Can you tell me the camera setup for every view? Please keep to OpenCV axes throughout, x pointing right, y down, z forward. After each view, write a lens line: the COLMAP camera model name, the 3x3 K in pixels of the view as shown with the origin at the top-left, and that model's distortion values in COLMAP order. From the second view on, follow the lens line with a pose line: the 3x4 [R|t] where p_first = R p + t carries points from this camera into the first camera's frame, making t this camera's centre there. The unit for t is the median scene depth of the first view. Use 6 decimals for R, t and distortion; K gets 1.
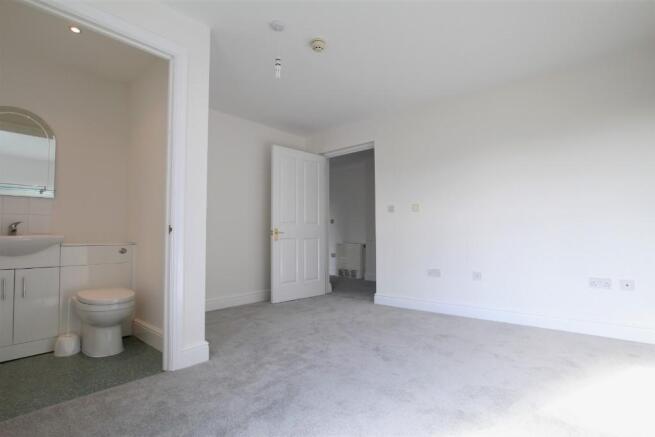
lens RADIAL K [[313.6, 0, 327.5], [0, 313.6, 218.5], [0, 0, 1]] dist [-0.003278, -0.000380]
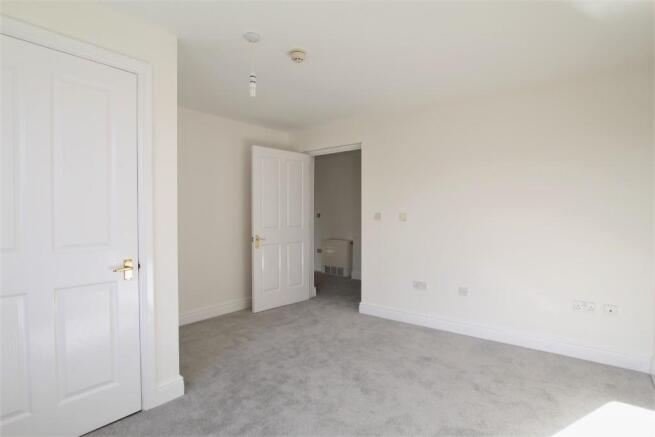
lens RADIAL K [[330.0, 0, 327.5], [0, 330.0, 218.5], [0, 0, 1]] dist [0.001173, 0.000047]
pose [[0.999488, 0.004079, 0.031731, 0.023808], [-0.006482, 0.997085, 0.076024, -0.132382], [-0.031328, -0.076191, 0.996601, 0.005503]]
